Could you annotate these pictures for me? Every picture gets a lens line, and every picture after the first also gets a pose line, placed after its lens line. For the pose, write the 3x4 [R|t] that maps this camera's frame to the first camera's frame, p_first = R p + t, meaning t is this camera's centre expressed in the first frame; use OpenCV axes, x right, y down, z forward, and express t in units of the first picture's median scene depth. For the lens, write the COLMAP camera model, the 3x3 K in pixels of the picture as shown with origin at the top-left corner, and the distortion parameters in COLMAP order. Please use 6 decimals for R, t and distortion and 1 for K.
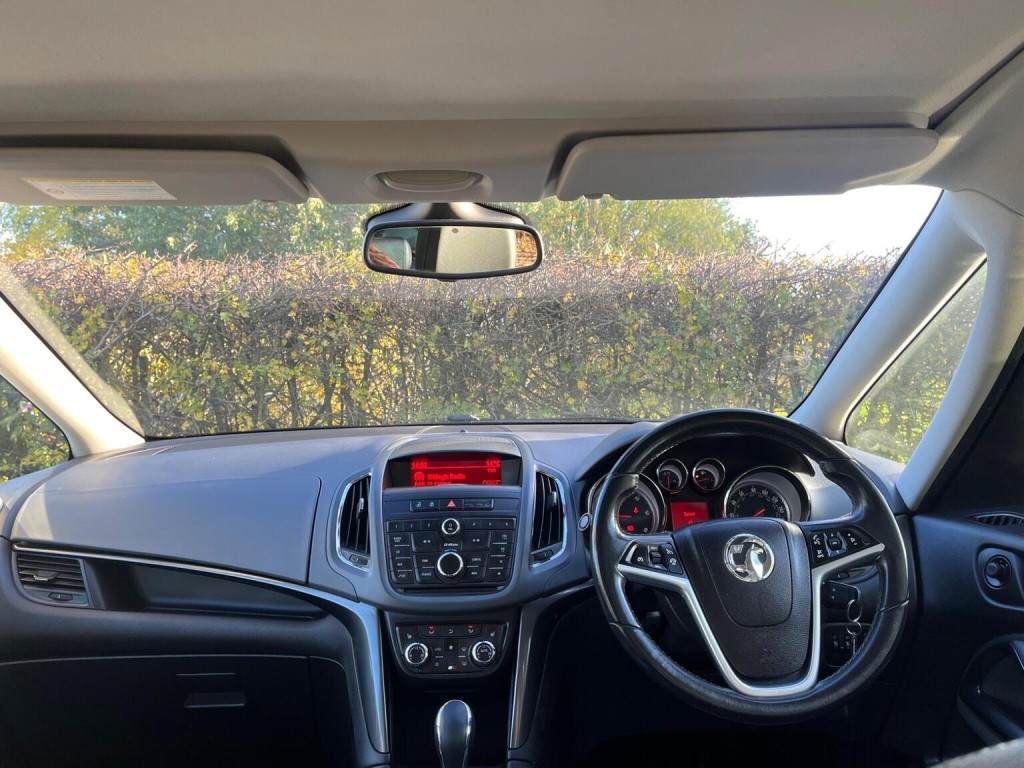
lens RADIAL K [[747.0, 0, 509.7], [0, 747.0, 373.9], [0, 0, 1]] dist [0.065508, -0.080051]
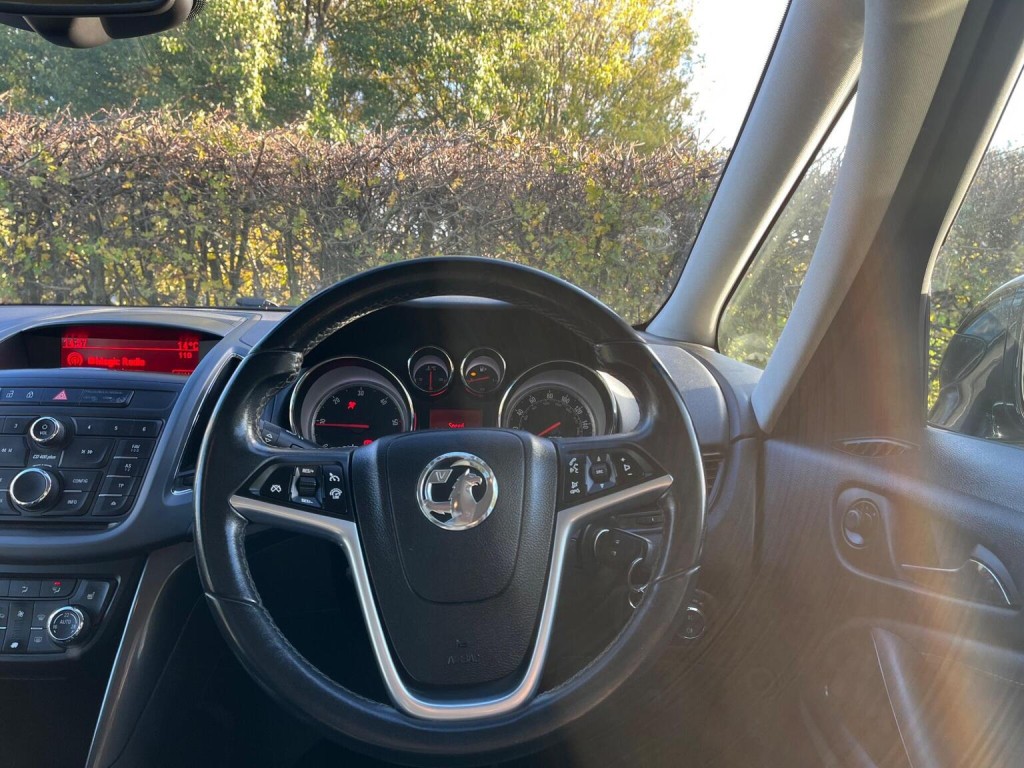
lens RADIAL K [[747.0, 0, 513.1], [0, 747.0, 361.2], [0, 0, 1]] dist [0.065508, -0.080051]
pose [[0.997477, 0.043987, 0.055719, 0.286705], [-0.048371, 0.995625, 0.079948, 0.077712], [-0.051959, -0.082442, 0.995241, 0.353237]]
